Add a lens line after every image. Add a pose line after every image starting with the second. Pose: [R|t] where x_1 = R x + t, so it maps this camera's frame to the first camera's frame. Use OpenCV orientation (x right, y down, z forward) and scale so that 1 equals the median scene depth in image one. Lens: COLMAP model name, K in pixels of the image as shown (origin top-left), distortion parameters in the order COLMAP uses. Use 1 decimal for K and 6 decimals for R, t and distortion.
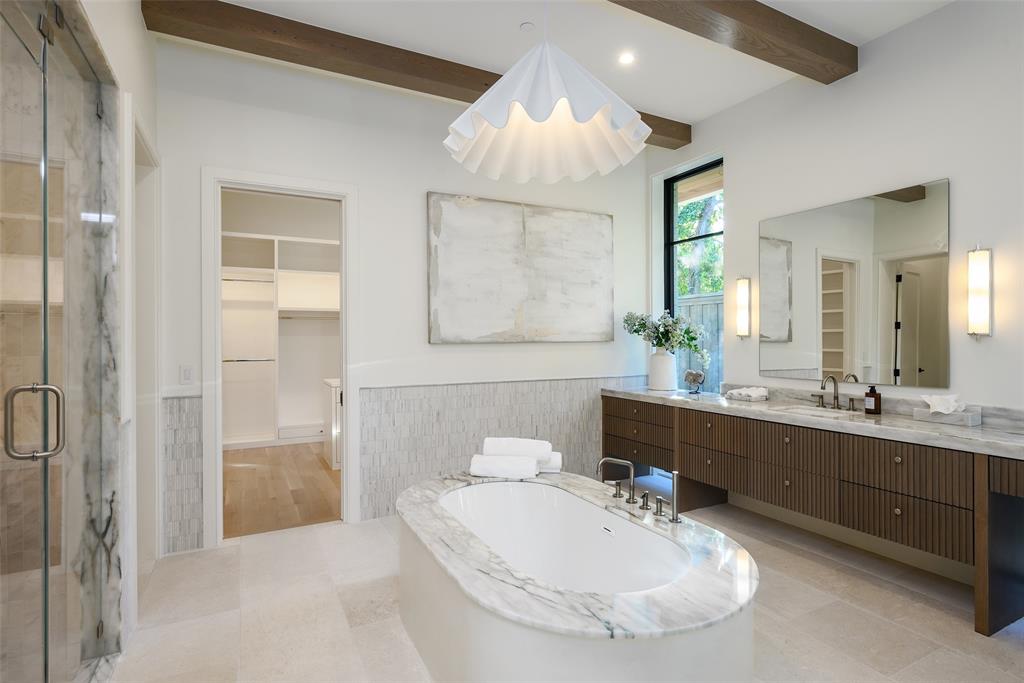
lens RADIAL K [[505.7, 0, 512.0], [0, 505.7, 341.5], [0, 0, 1]] dist [0.000682, -0.000050]
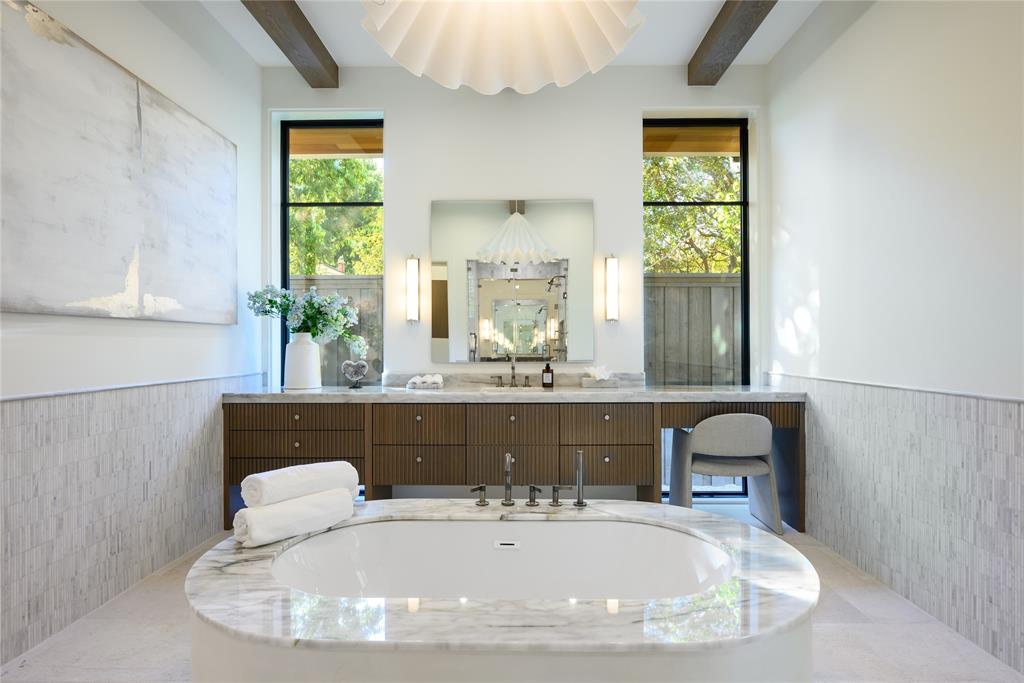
lens RADIAL K [[560.1, 0, 512.0], [0, 560.1, 341.5], [0, 0, 1]] dist [0.002865, 0.001071]
pose [[0.480570, 0.005895, 0.876937, -0.328499], [0.004804, 0.999945, -0.009354, 0.035011], [-0.876943, 0.008708, 0.480515, 0.321909]]
